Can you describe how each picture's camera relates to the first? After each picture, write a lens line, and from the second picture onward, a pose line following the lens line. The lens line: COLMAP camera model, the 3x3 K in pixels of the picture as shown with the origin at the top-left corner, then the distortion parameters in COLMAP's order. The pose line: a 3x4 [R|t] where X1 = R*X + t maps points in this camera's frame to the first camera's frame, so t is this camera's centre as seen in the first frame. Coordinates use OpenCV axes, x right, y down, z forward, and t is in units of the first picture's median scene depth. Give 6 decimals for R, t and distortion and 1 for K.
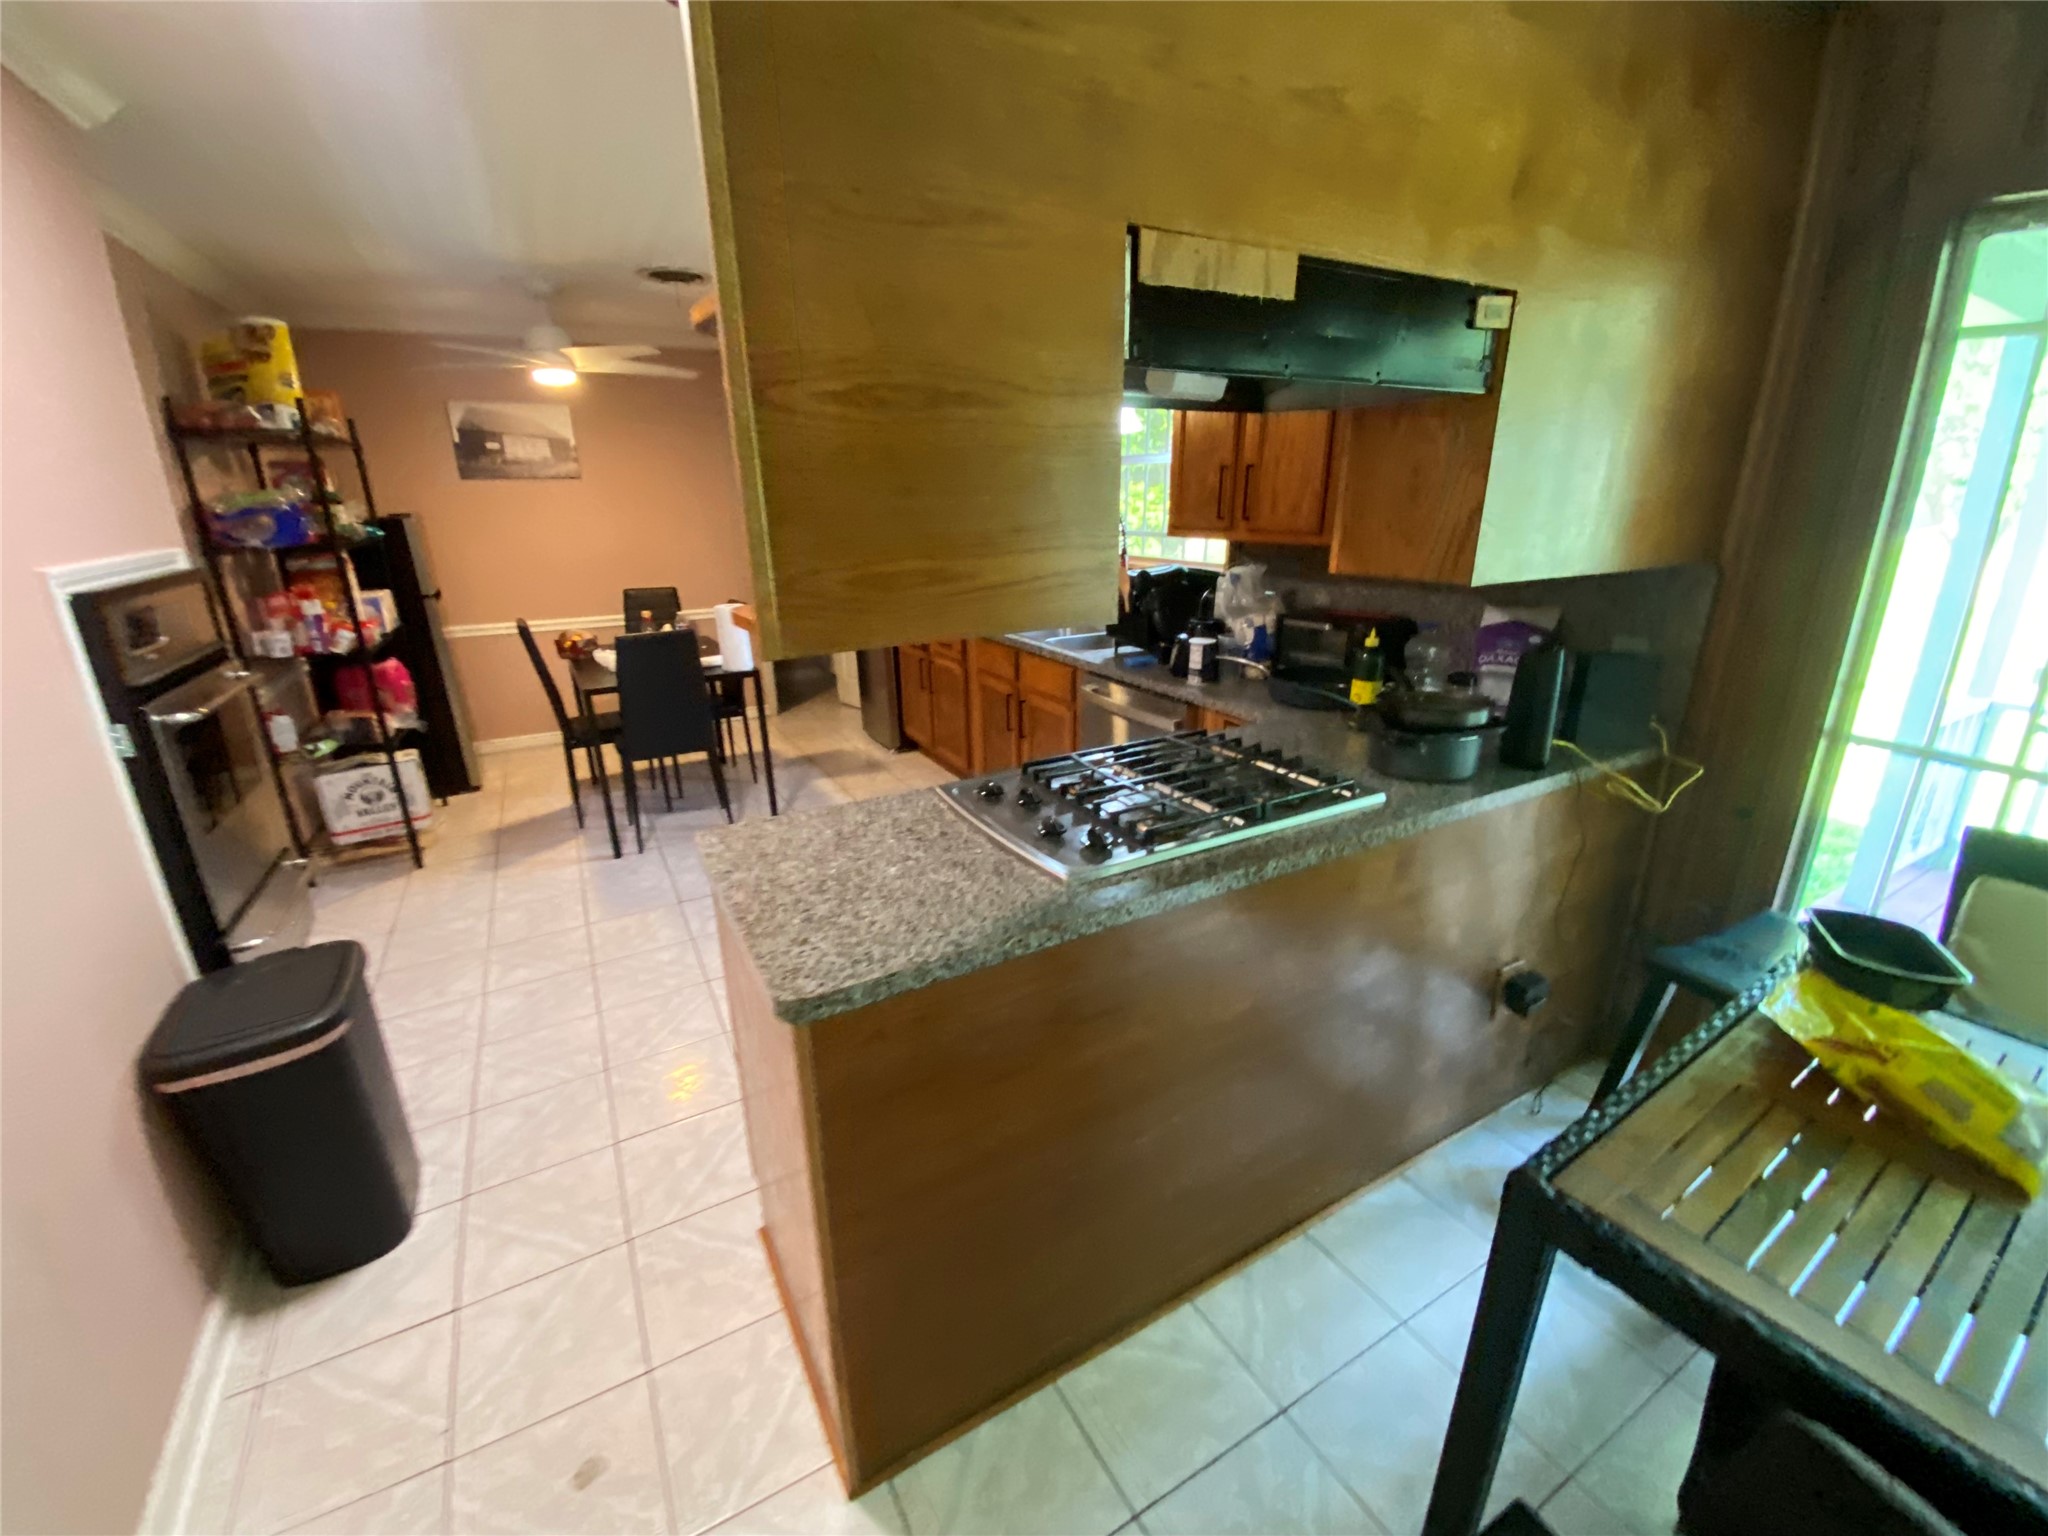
lens RADIAL K [[812.5, 0, 1024.0], [0, 812.5, 768.0], [0, 0, 1]] dist [0.023330, -0.022873]
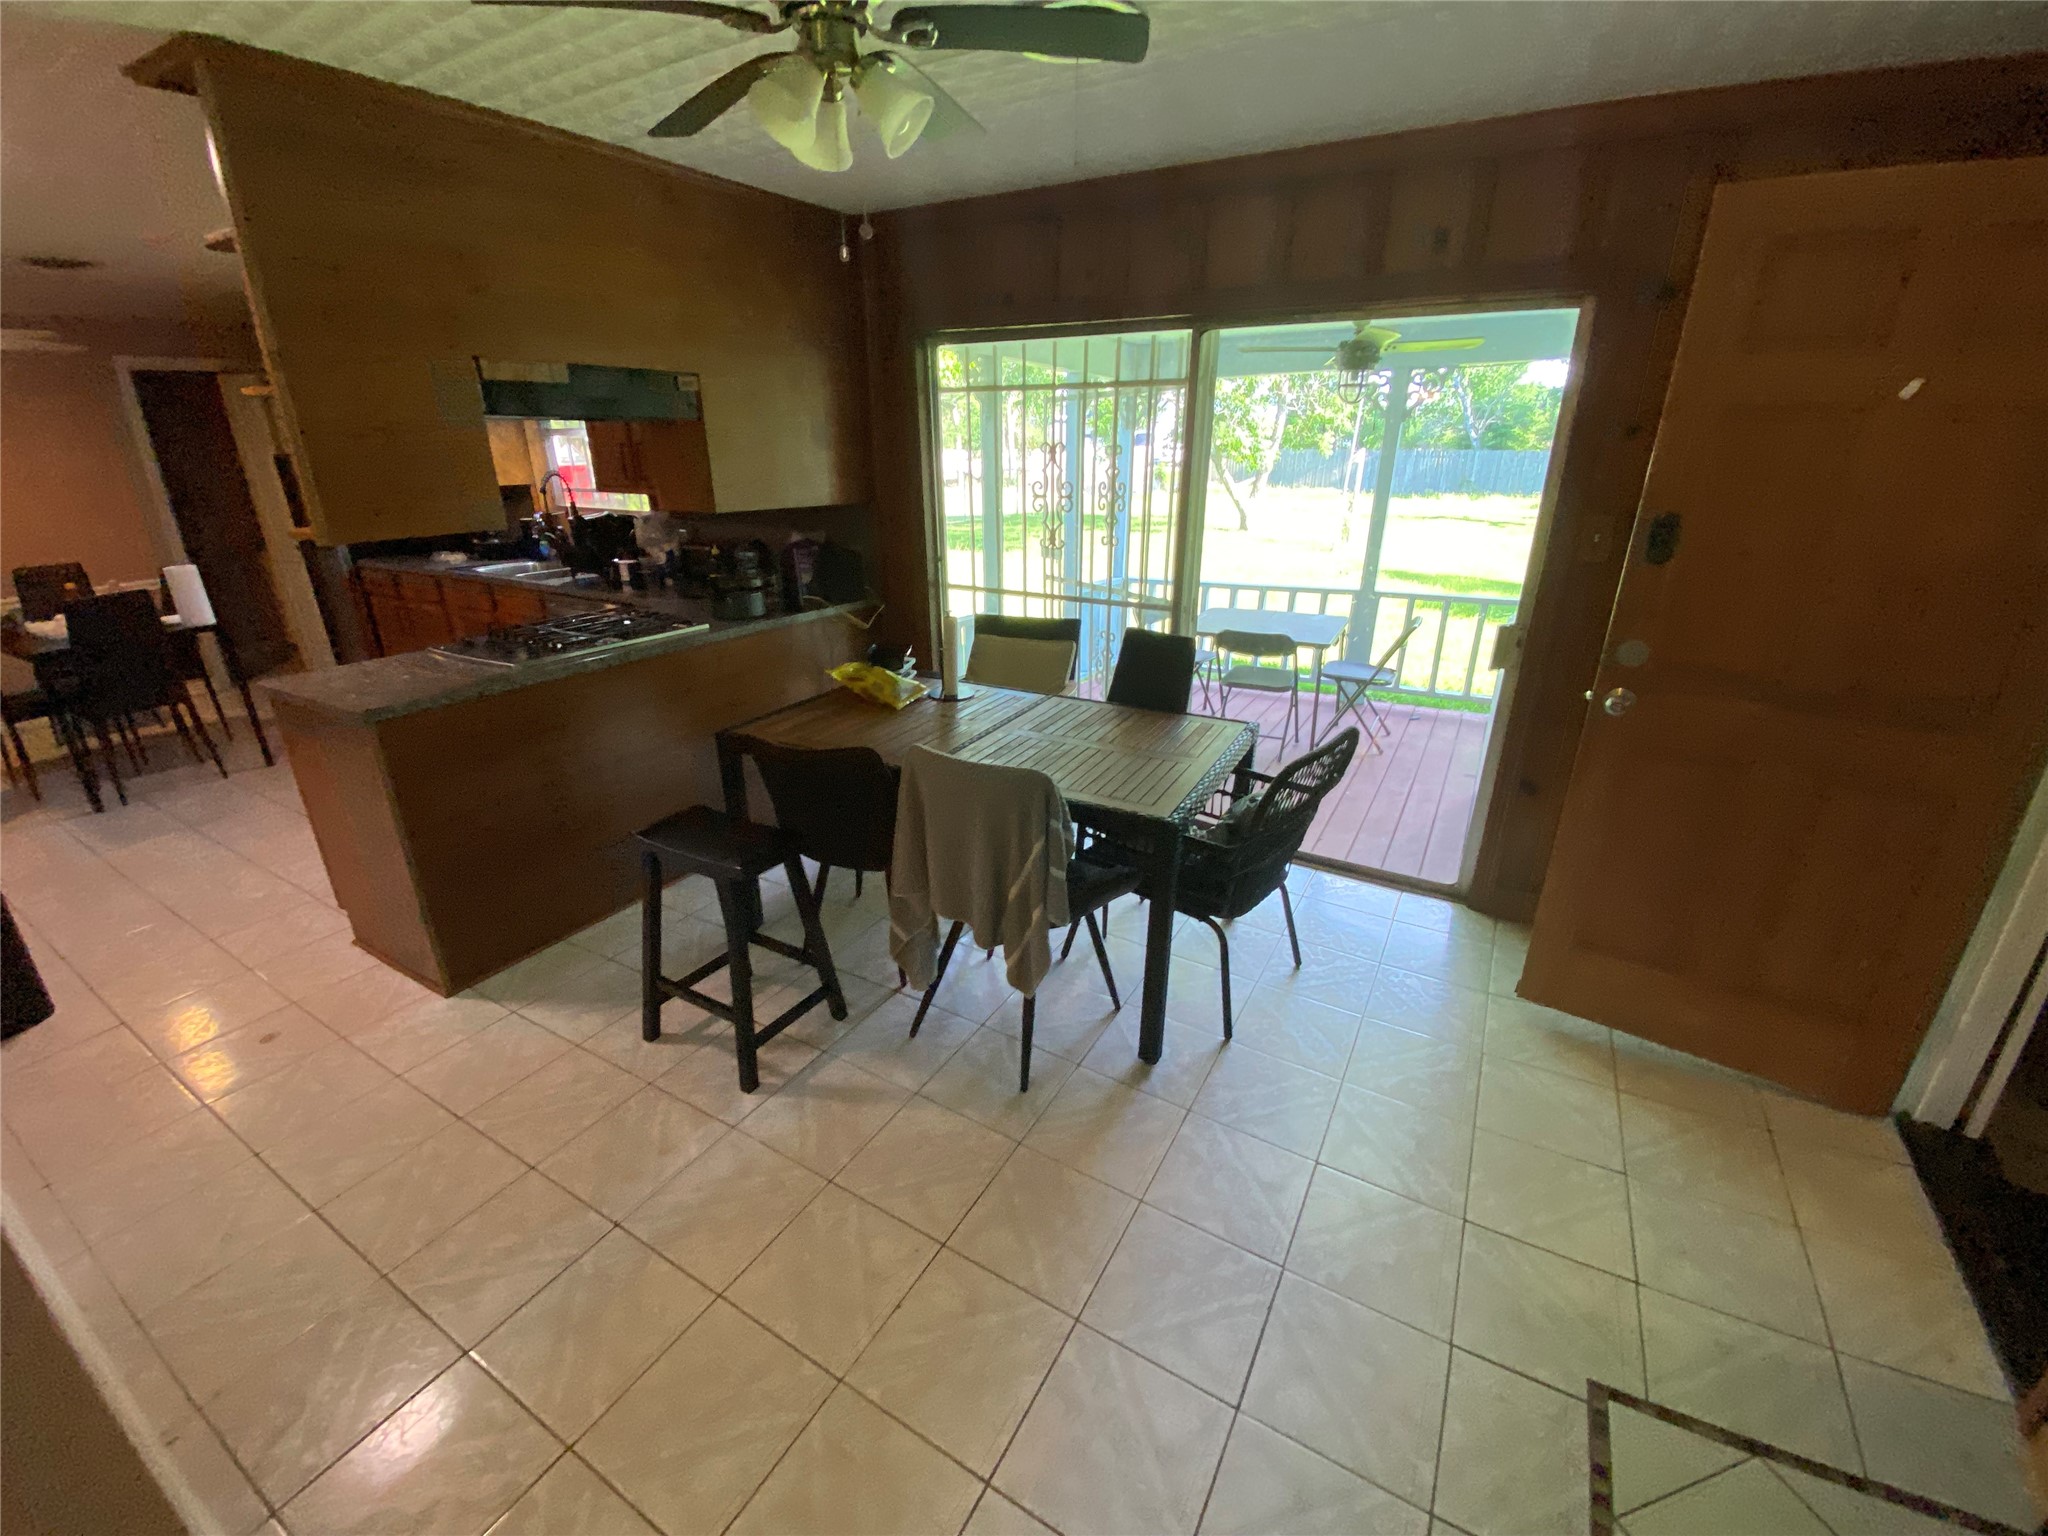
lens RADIAL K [[825.0, 0, 999.0], [0, 825.0, 759.8], [0, 0, 1]] dist [0.022567, -0.024577]
pose [[0.873839, -0.163882, 0.457764, 0.050516], [0.149533, 0.986436, 0.067703, 0.168619], [-0.462651, 0.009289, 0.886492, -0.552022]]
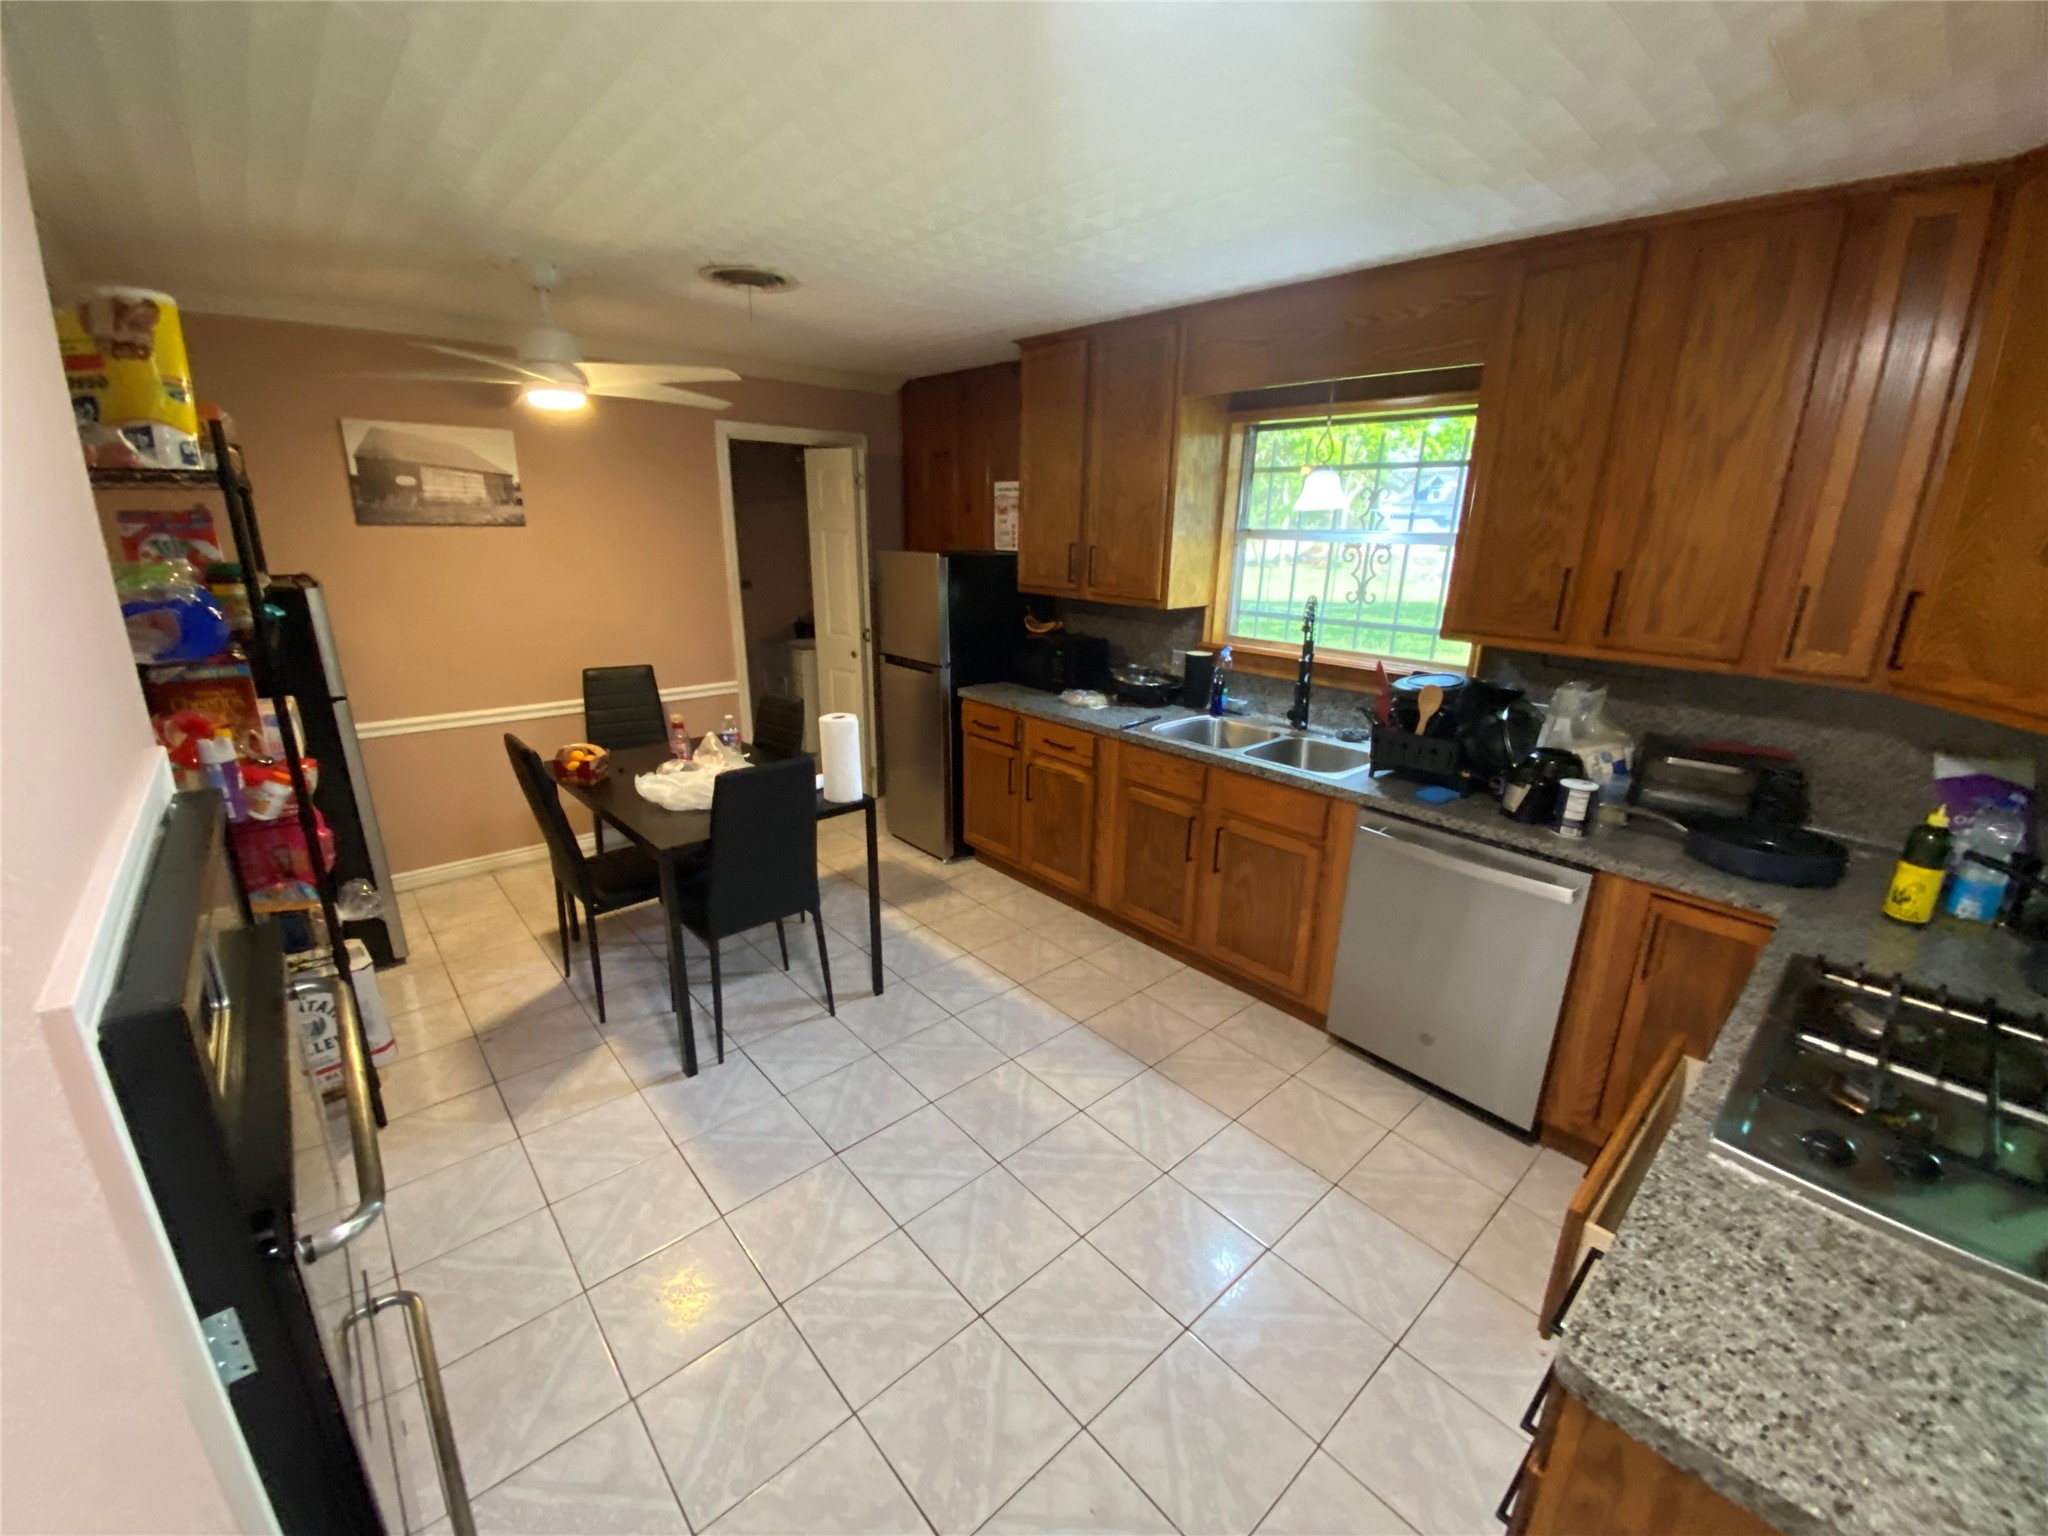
lens RADIAL K [[812.5, 0, 1024.0], [0, 812.5, 768.0], [0, 0, 1]] dist [0.023330, -0.022873]
pose [[0.976362, -0.033255, 0.213570, -0.416250], [0.040089, 0.998811, -0.027745, -0.145328], [-0.212393, 0.035651, 0.976534, 0.272360]]
